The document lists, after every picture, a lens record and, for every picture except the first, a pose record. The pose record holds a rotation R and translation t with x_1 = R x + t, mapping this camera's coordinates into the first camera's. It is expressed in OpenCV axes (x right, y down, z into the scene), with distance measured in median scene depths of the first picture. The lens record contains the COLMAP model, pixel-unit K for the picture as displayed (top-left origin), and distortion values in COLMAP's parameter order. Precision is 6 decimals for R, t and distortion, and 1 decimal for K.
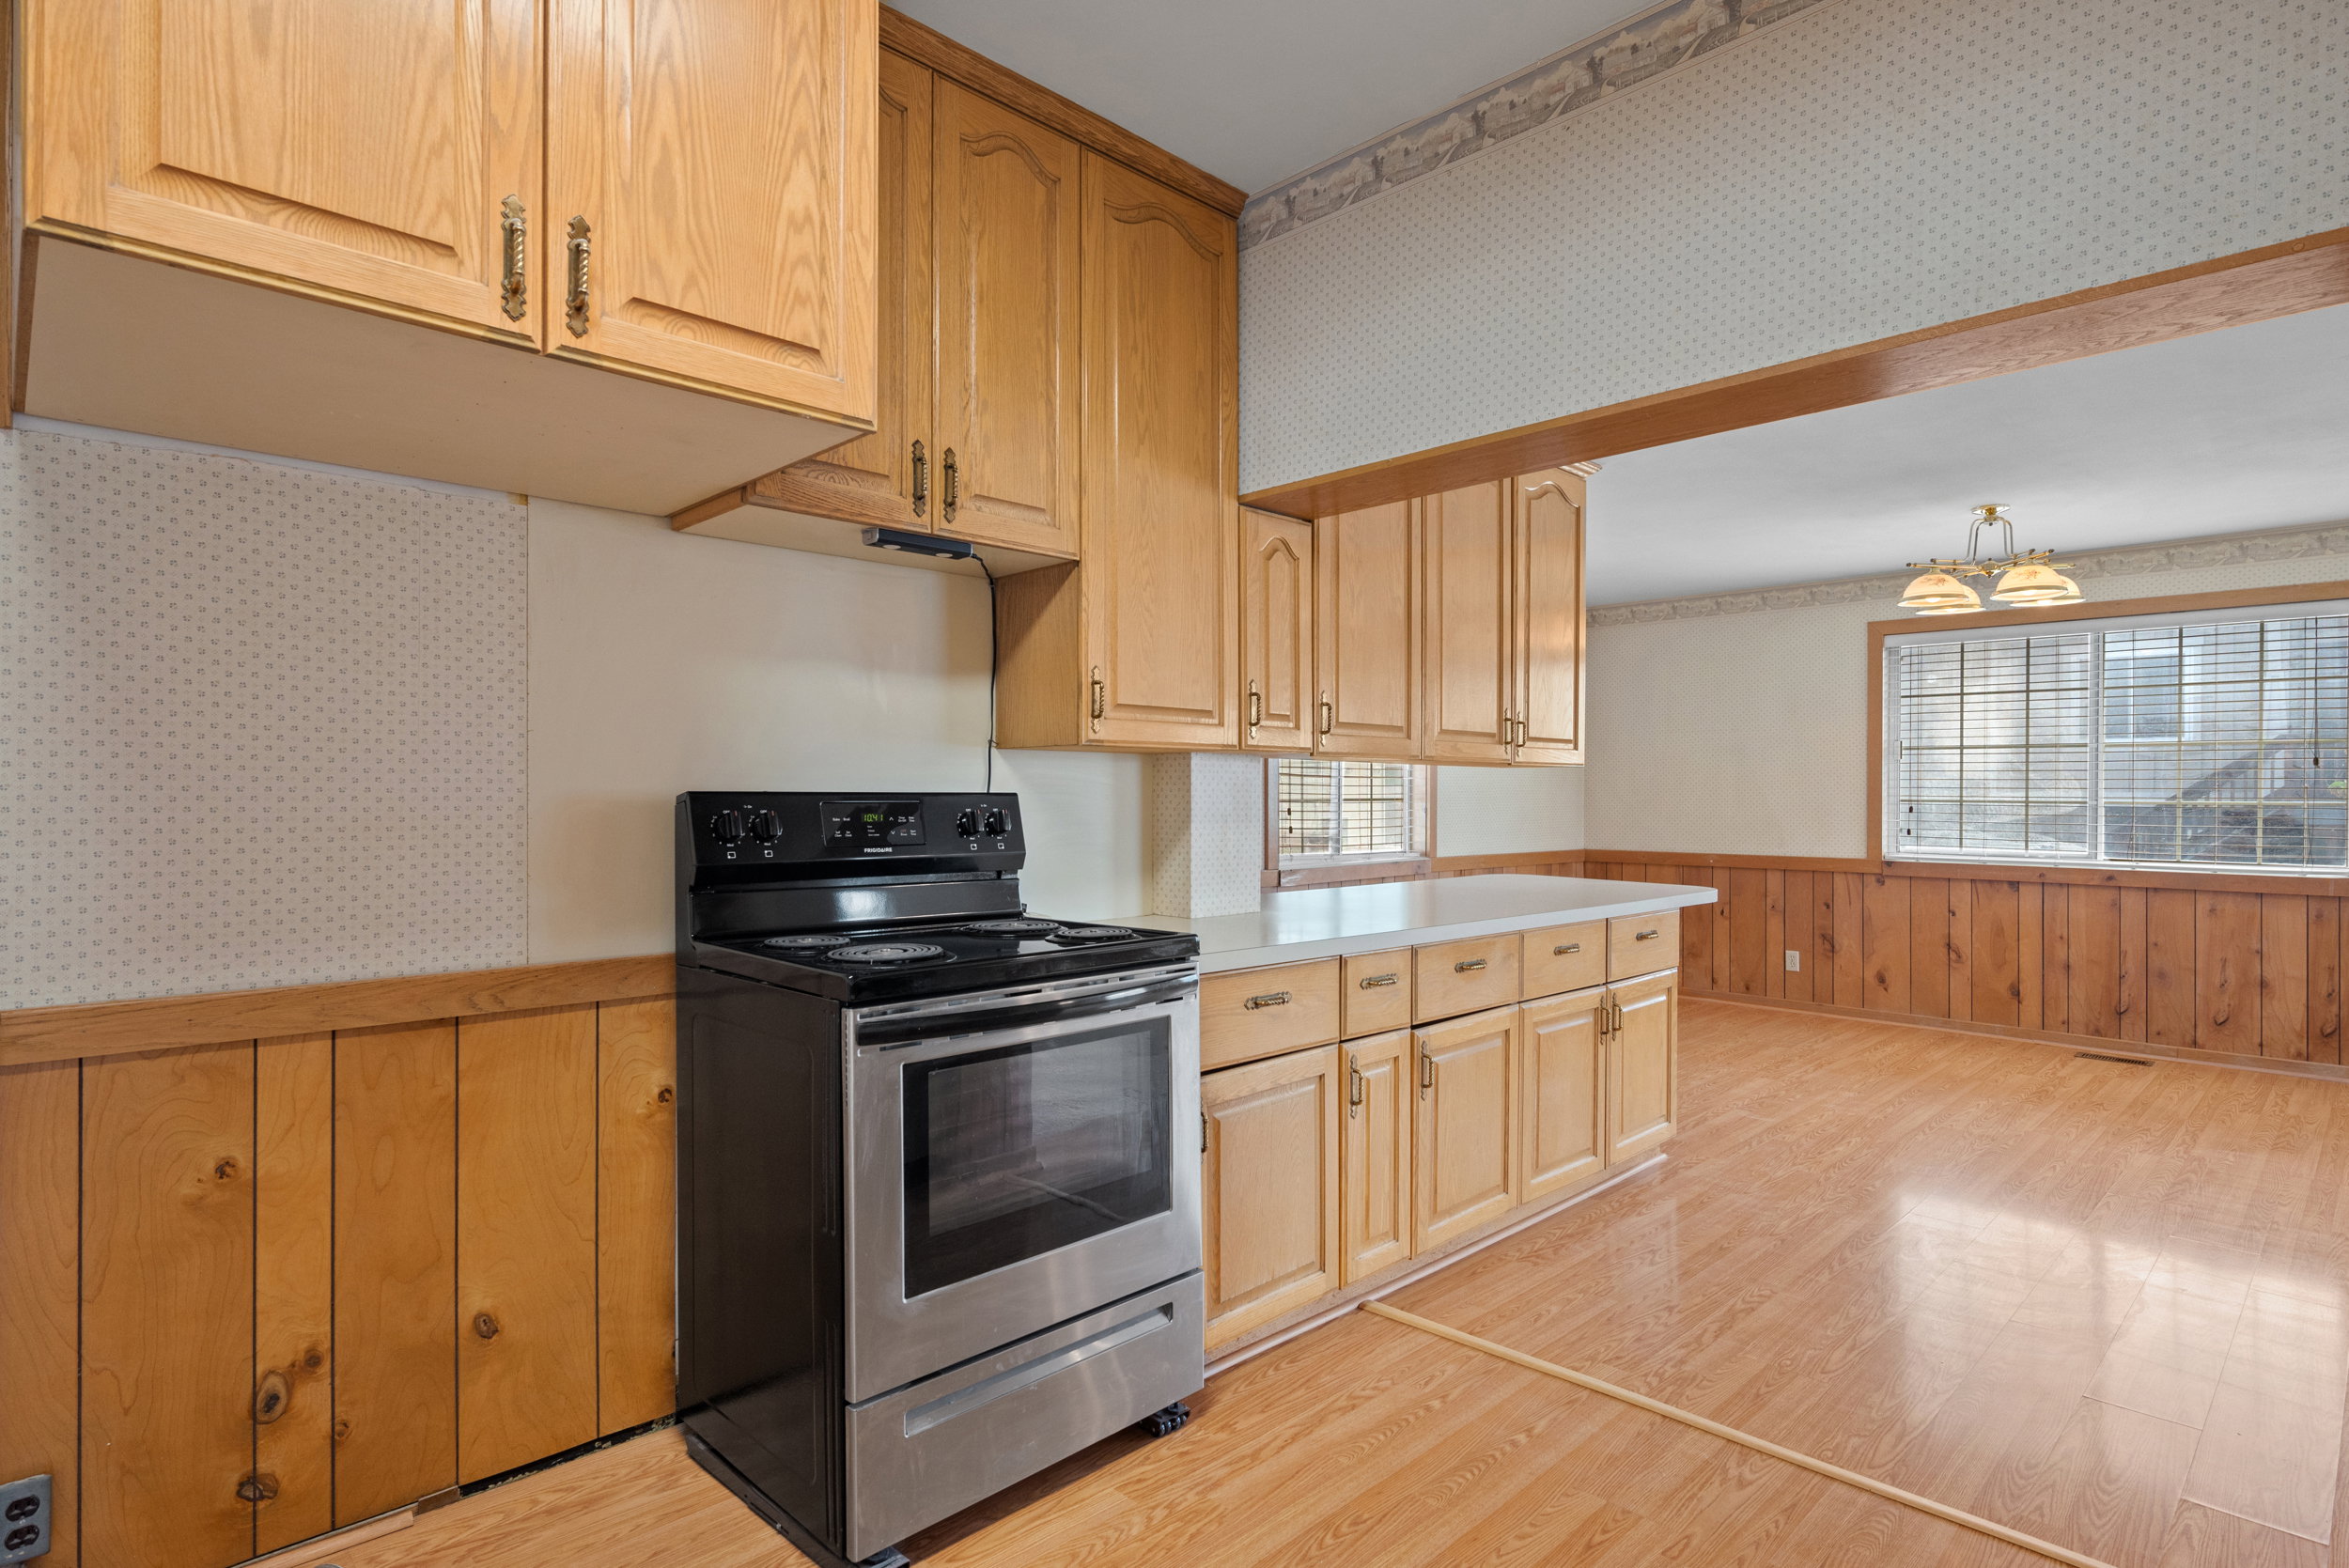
lens RADIAL K [[1203.3, 0, 1189.4], [0, 1203.3, 795.1], [0, 0, 1]] dist [-0.002057, -0.000409]
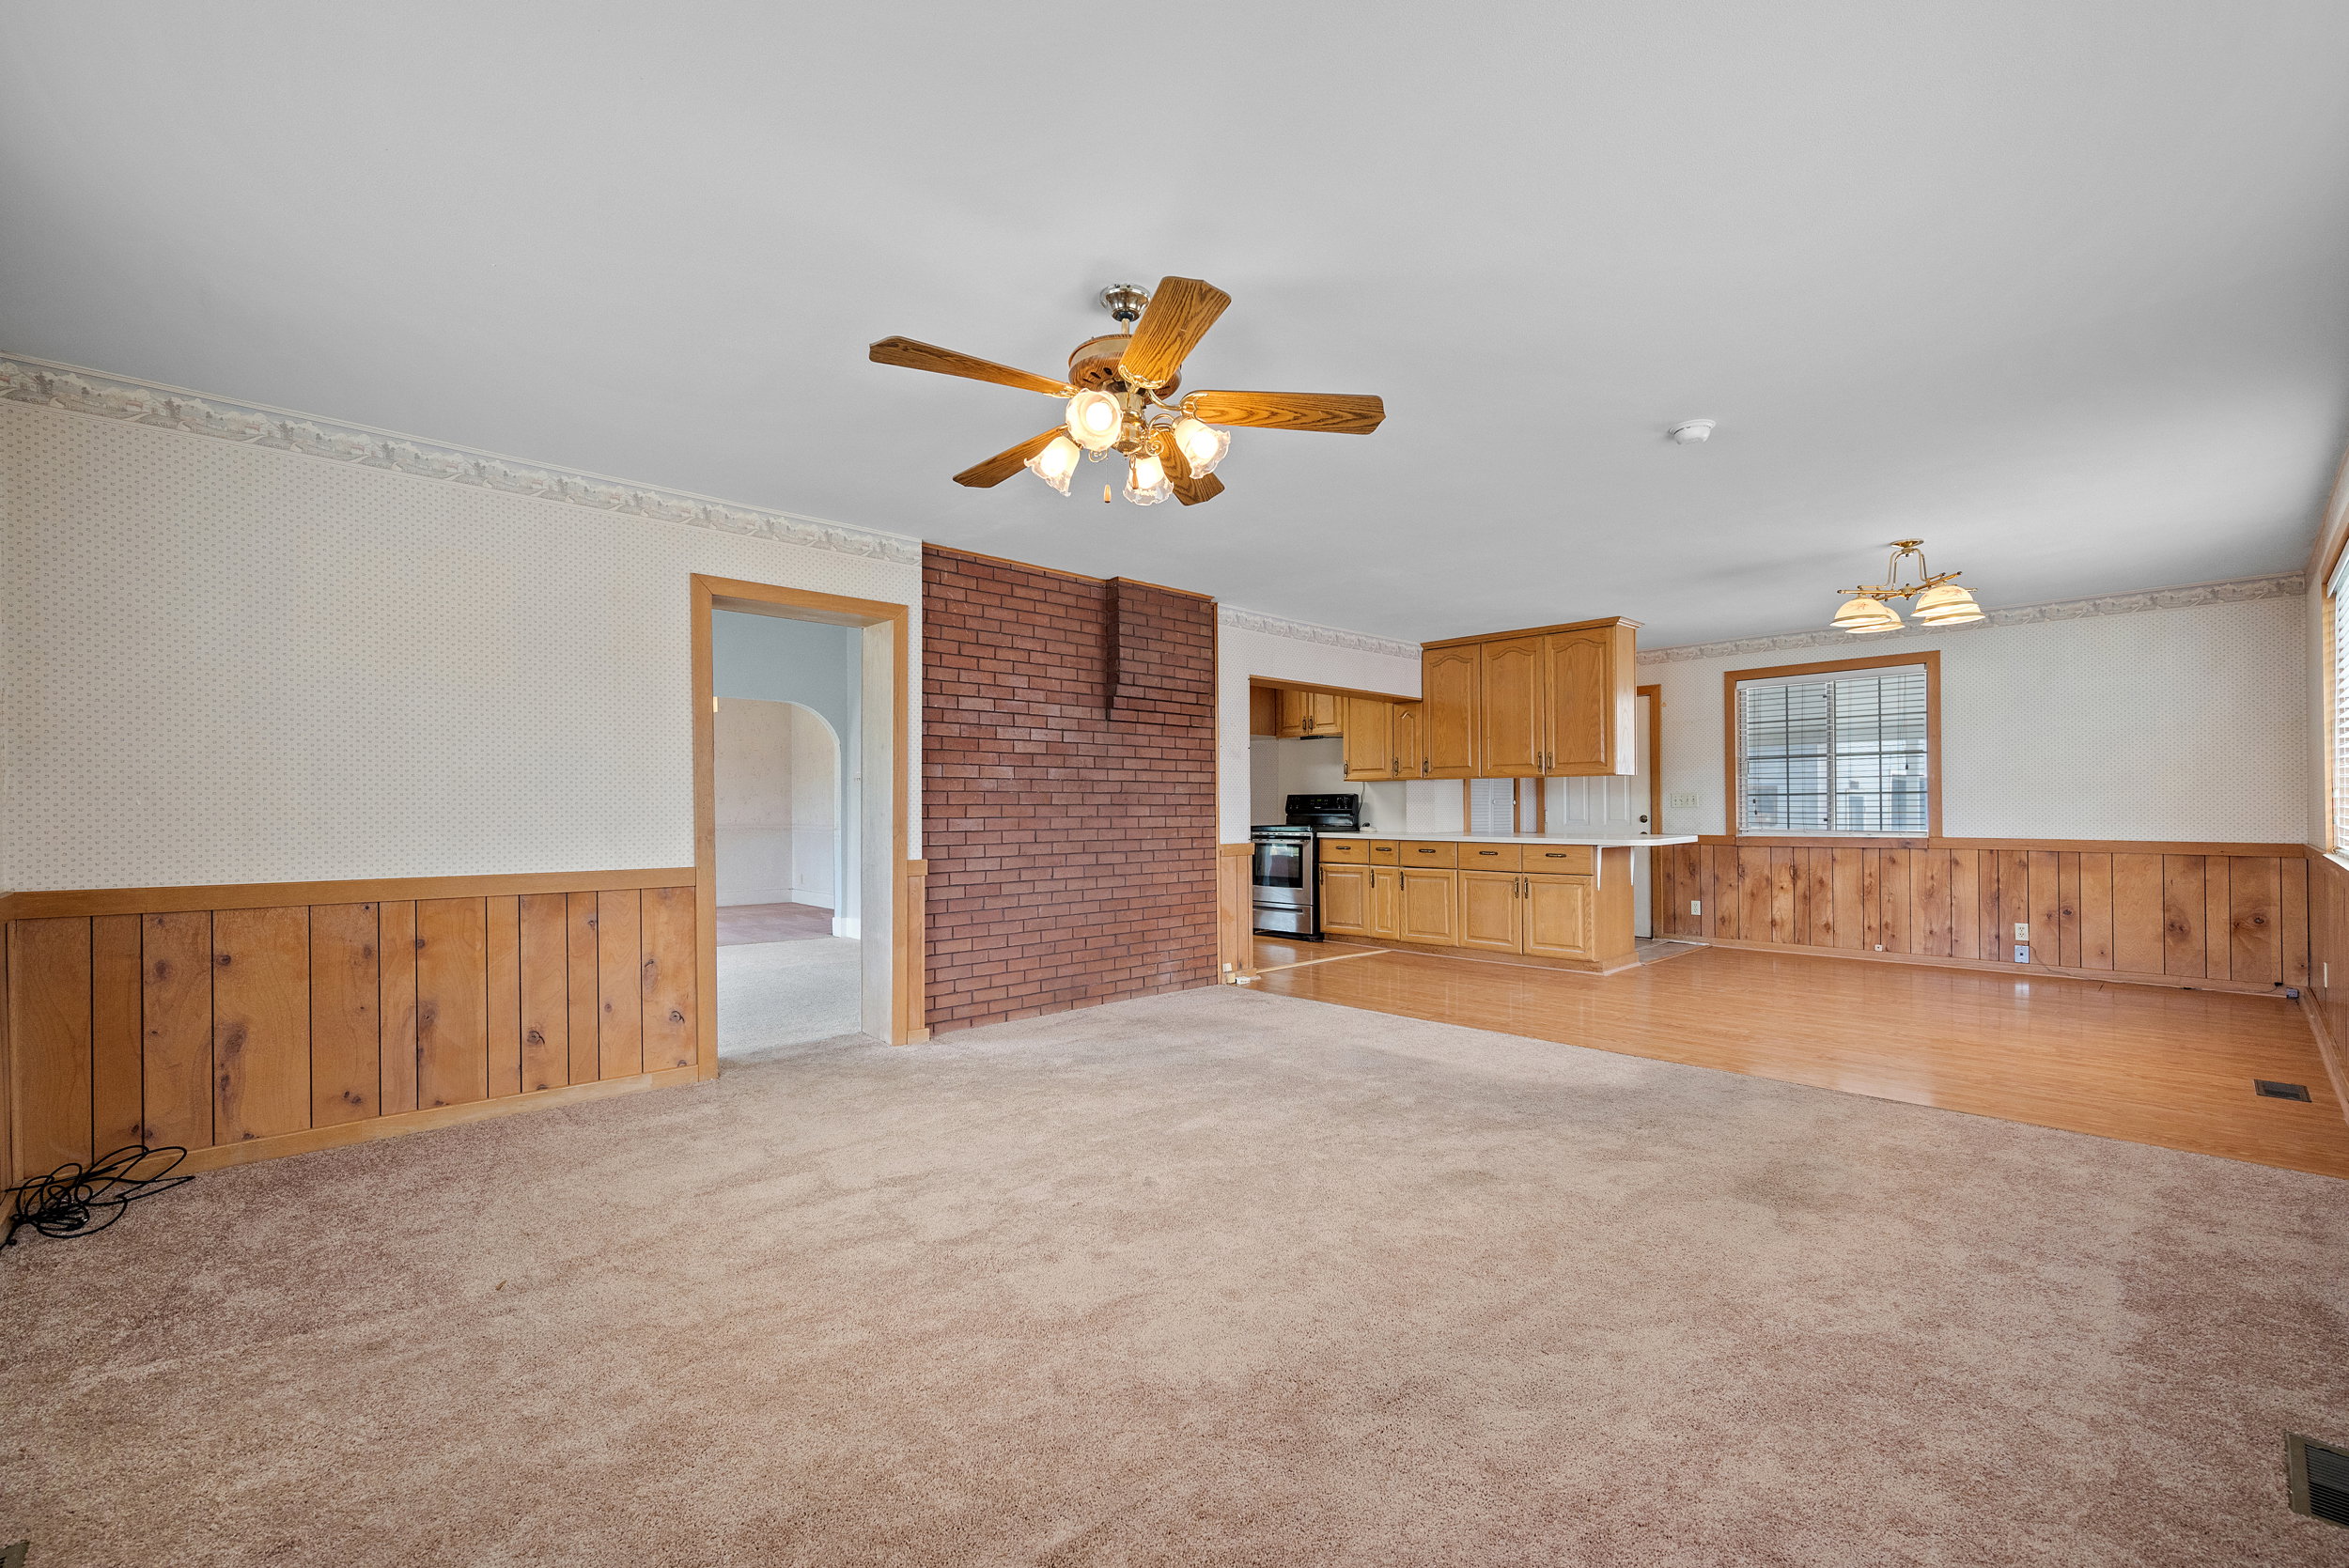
lens RADIAL K [[994.0, 0, 1187.2], [0, 994.0, 806.1], [0, 0, 1]] dist [0.001072, 0.000094]
pose [[-0.015082, -0.004322, -0.999877, 2.875735], [0.003588, 0.999984, -0.004377, 0.046869], [0.999880, -0.003654, -0.015066, 0.505668]]
